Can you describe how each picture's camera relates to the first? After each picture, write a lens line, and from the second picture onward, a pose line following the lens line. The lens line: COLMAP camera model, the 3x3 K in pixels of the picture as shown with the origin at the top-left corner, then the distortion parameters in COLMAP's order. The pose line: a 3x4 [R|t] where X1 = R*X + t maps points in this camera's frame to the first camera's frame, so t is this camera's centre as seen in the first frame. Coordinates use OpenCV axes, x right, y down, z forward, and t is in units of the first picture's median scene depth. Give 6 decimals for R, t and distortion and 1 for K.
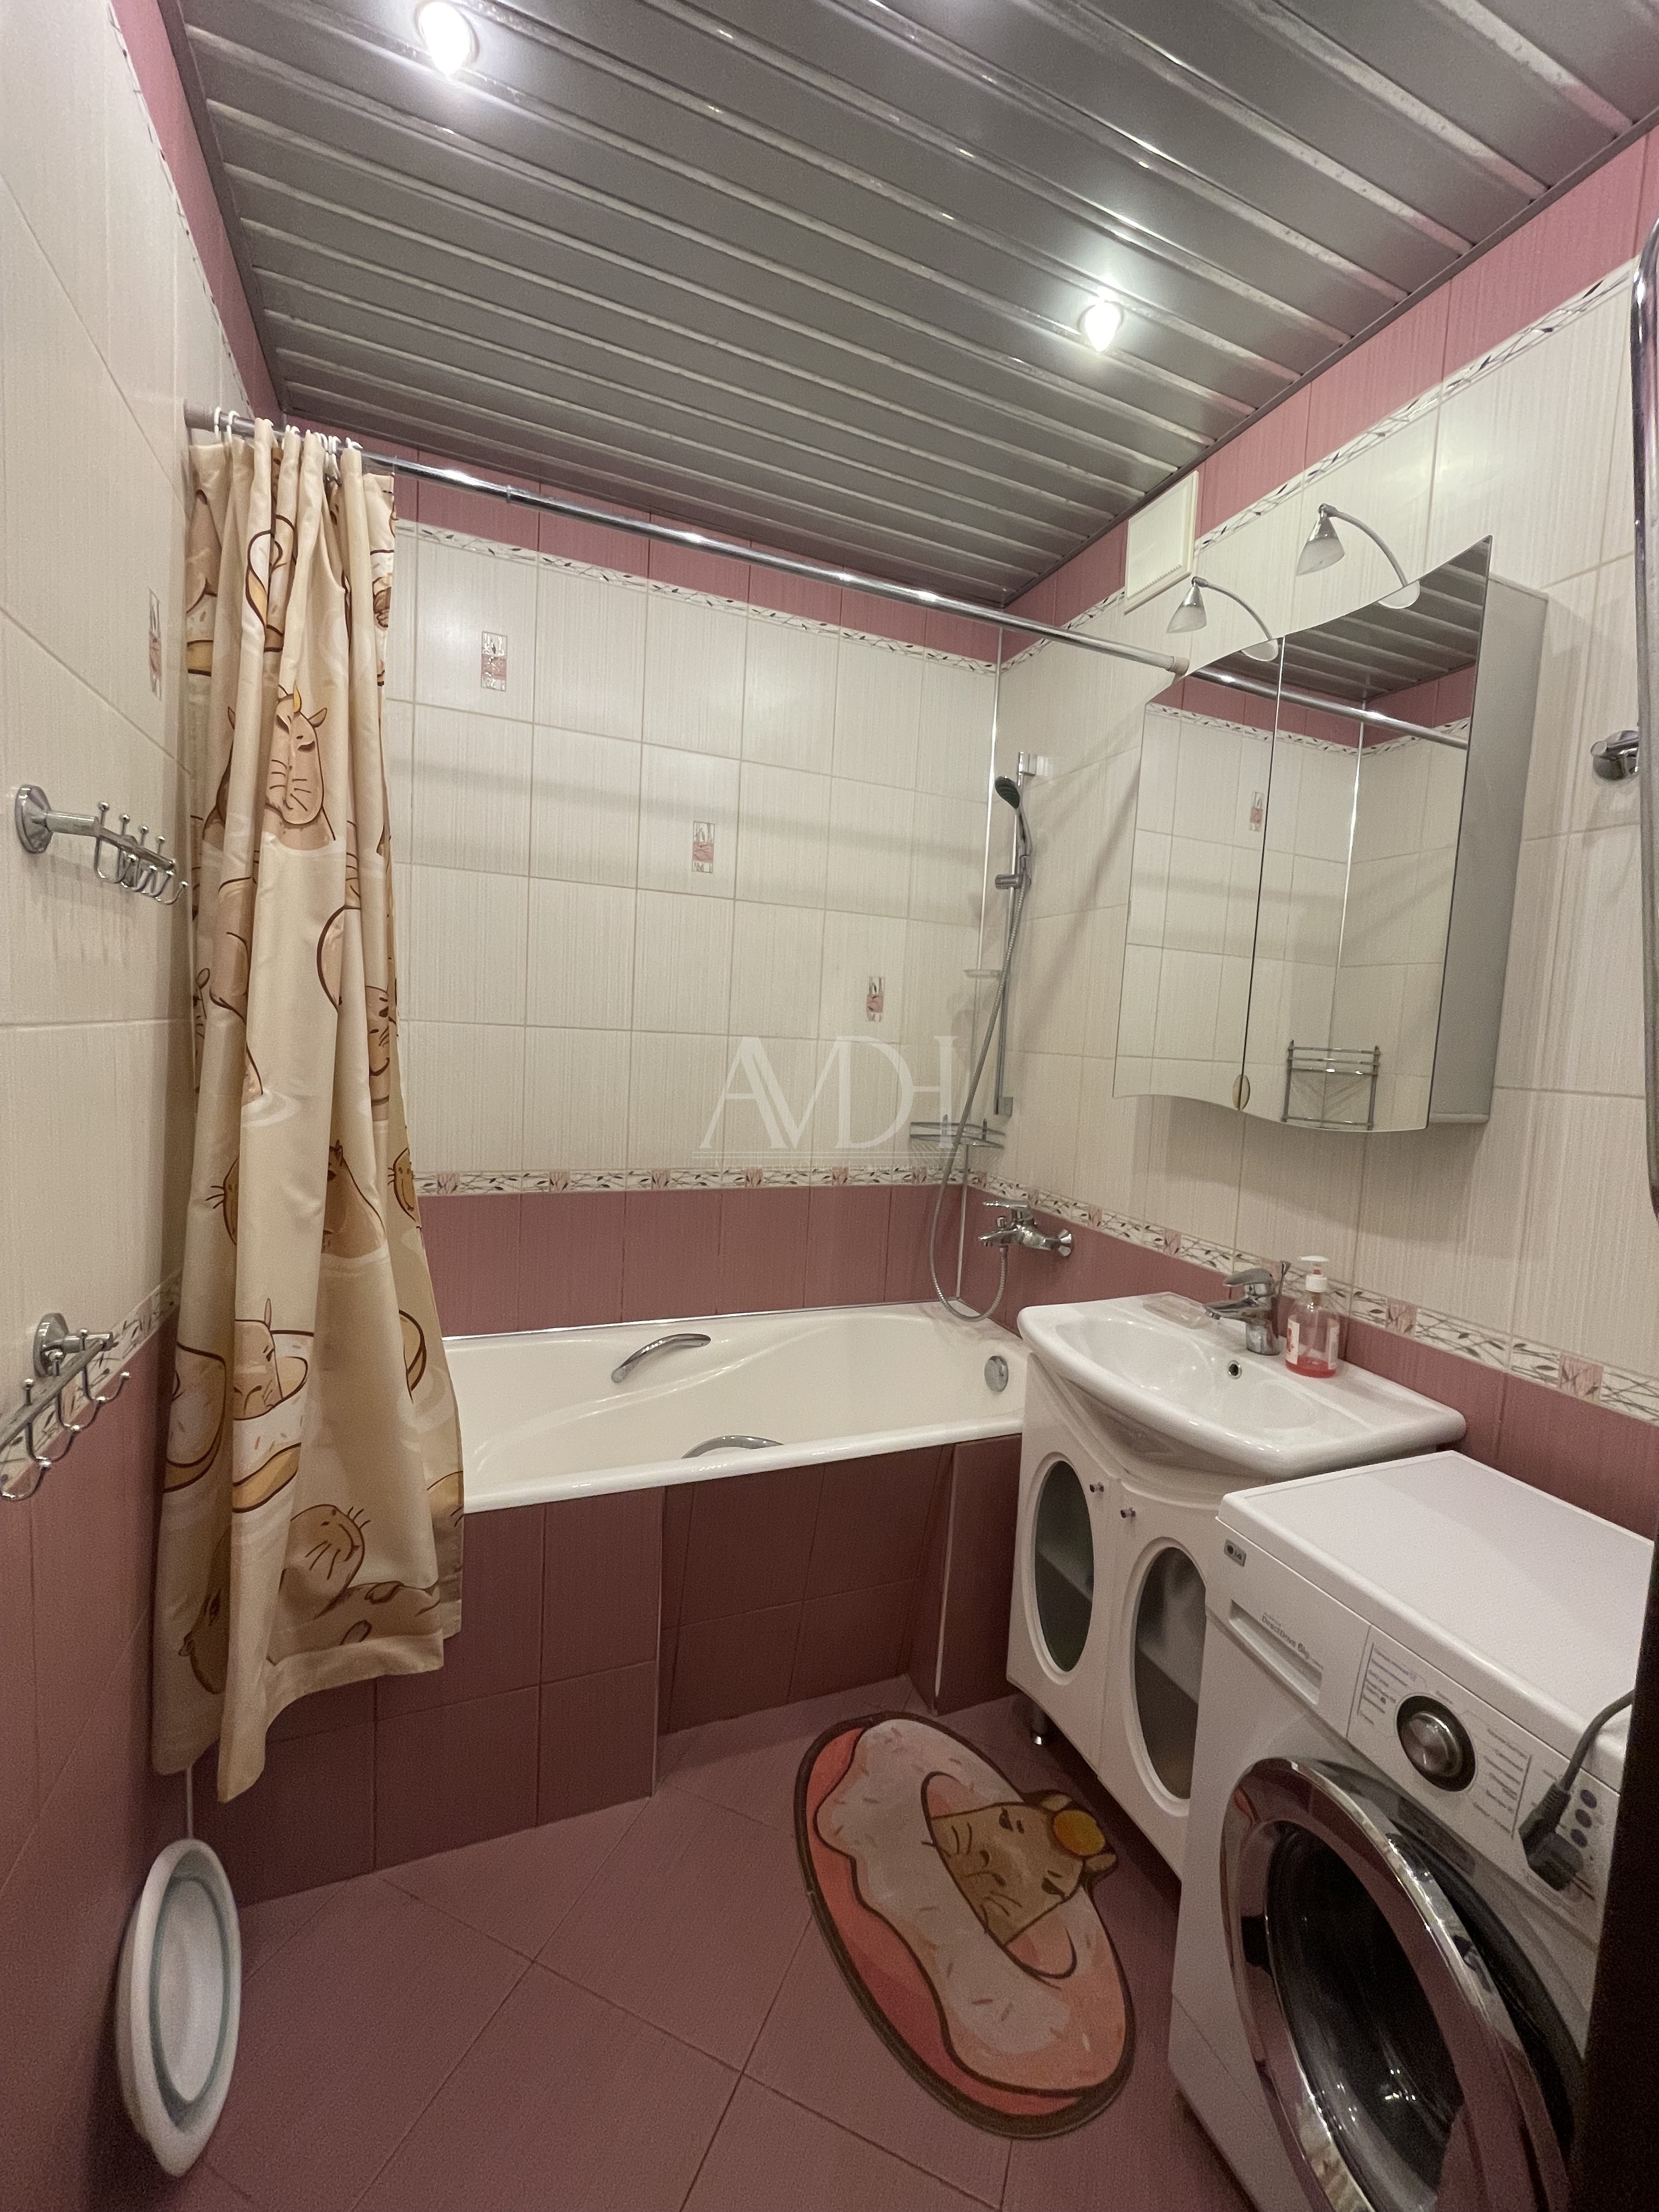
lens RADIAL K [[893.7, 0, 836.8], [0, 893.7, 1099.2], [0, 0, 1]] dist [-0.002489, -0.000856]
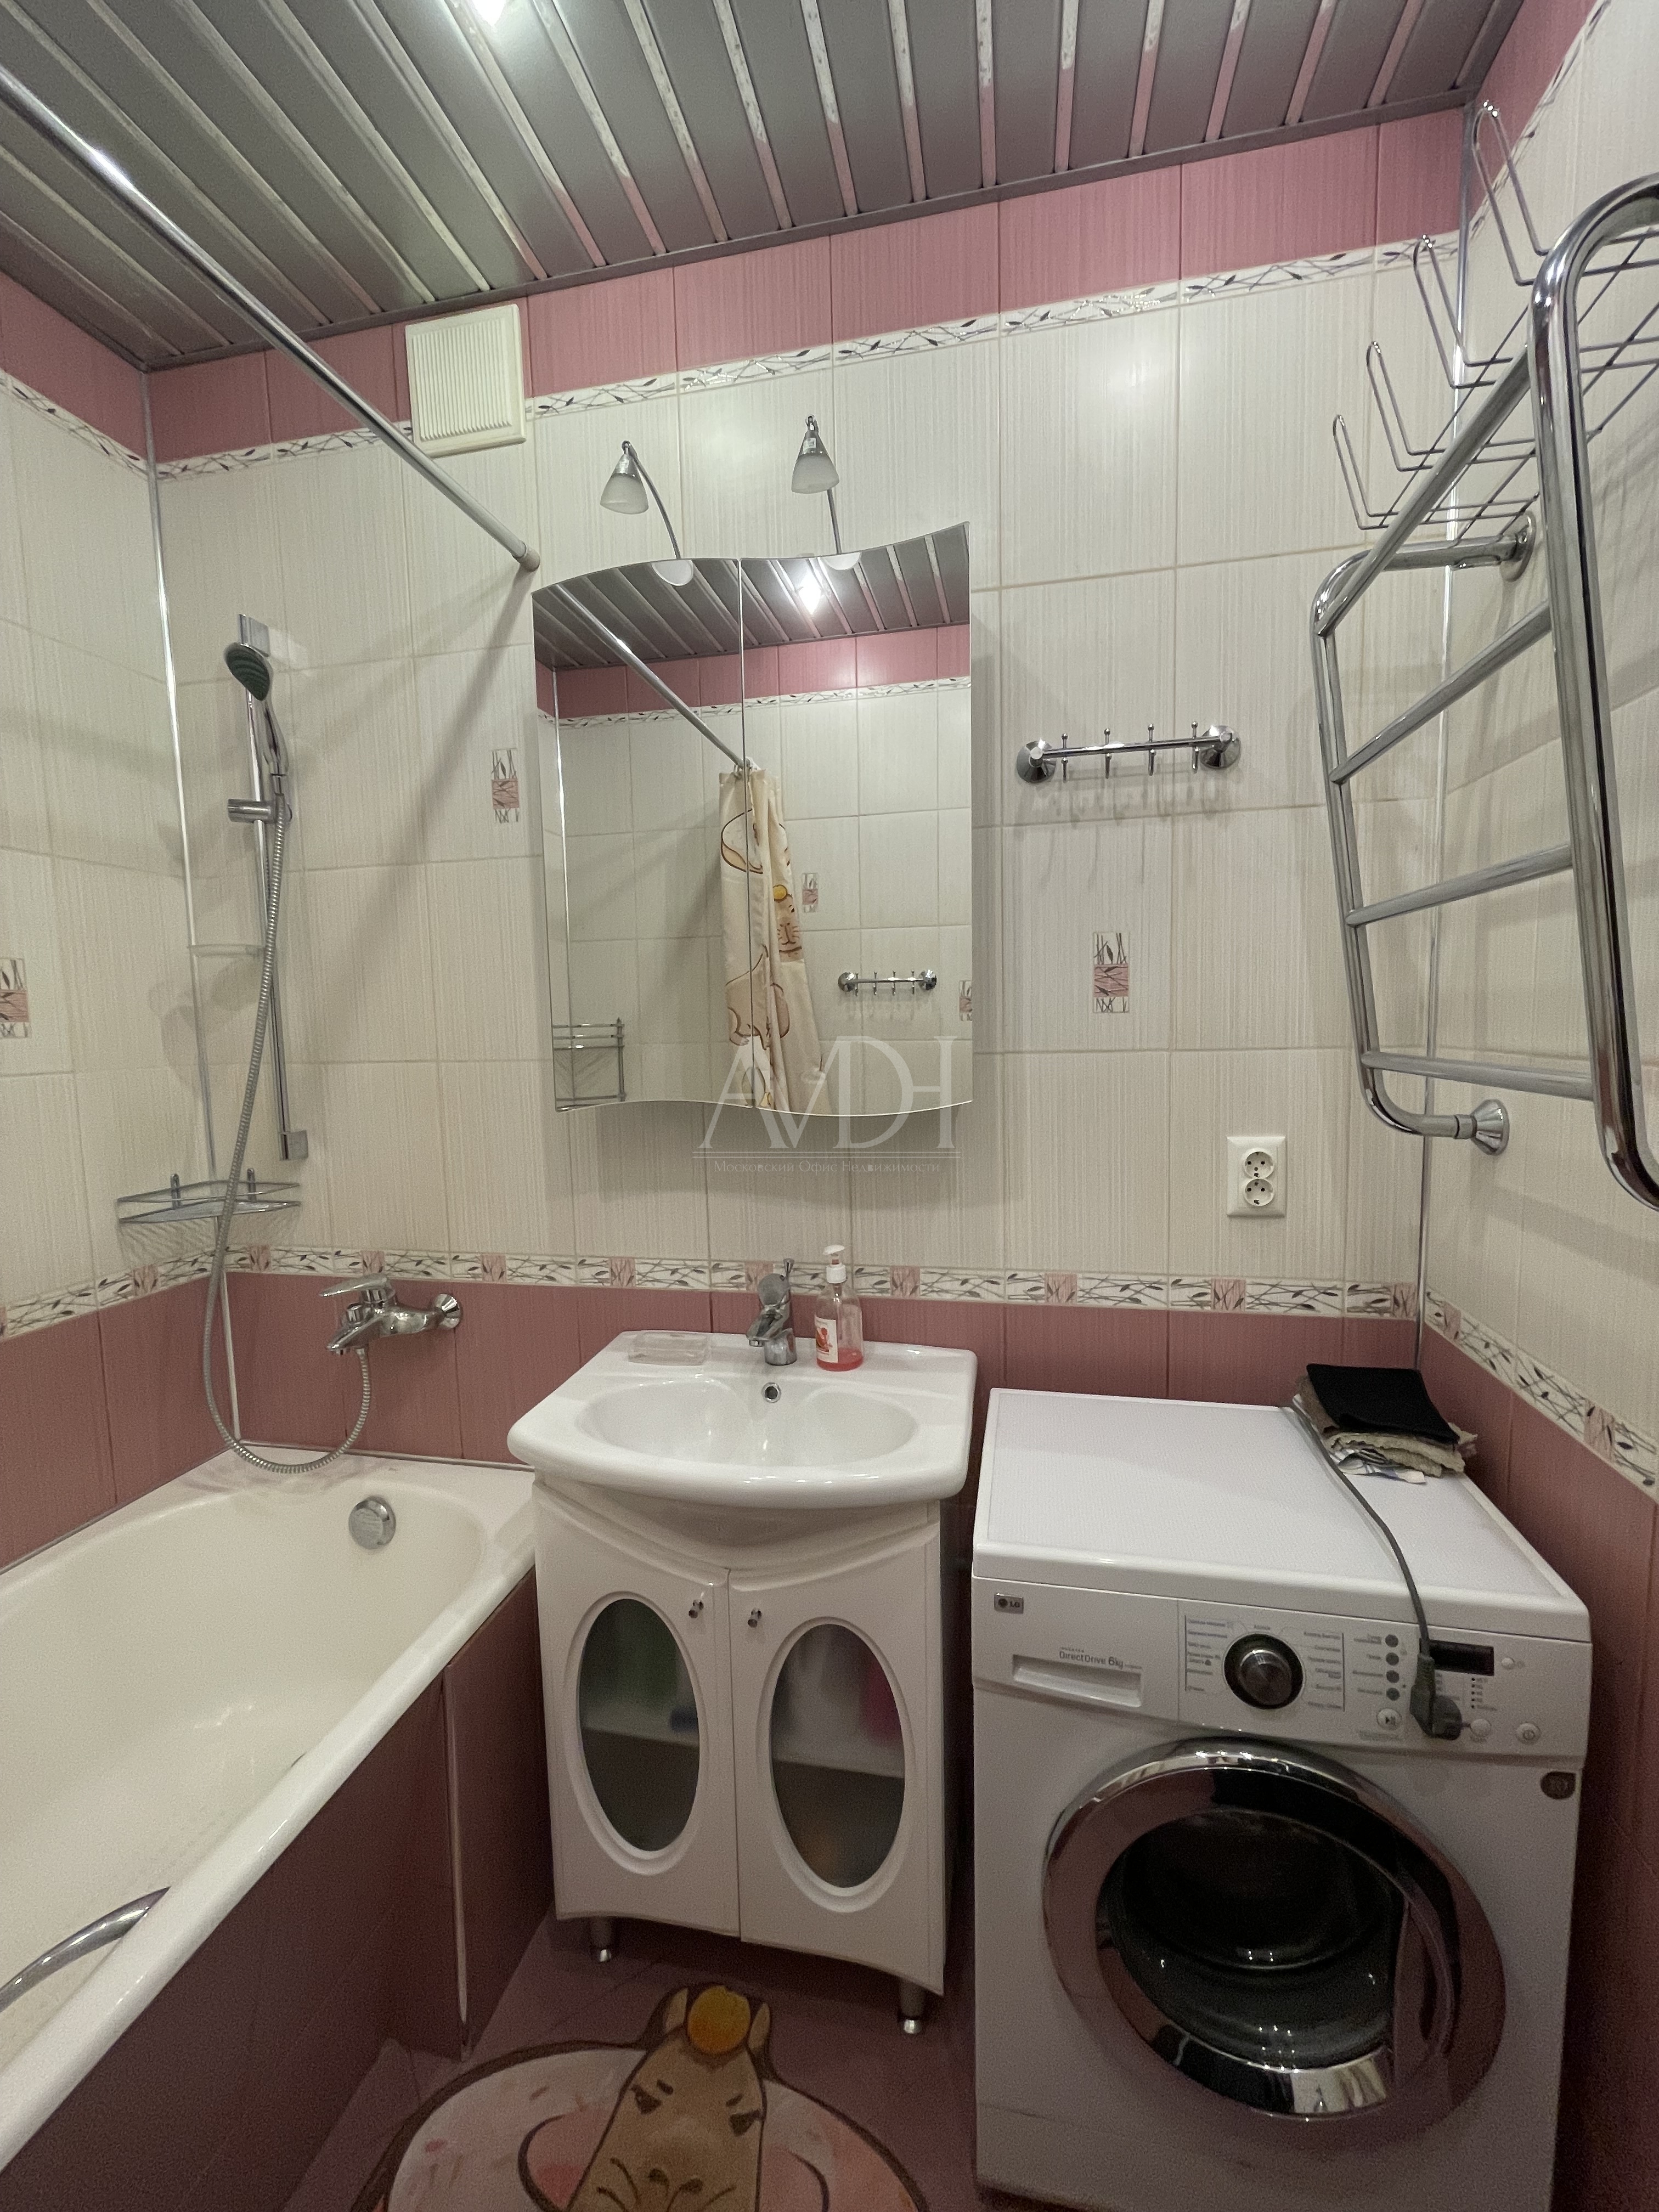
lens RADIAL K [[893.7, 0, 833.6], [0, 893.7, 1100.8], [0, 0, 1]] dist [-0.002489, -0.000856]
pose [[0.555750, -0.142778, 0.818997, -0.192059], [0.117078, 0.988765, 0.092929, -0.057236], [-0.823064, 0.044241, 0.566222, 0.379767]]
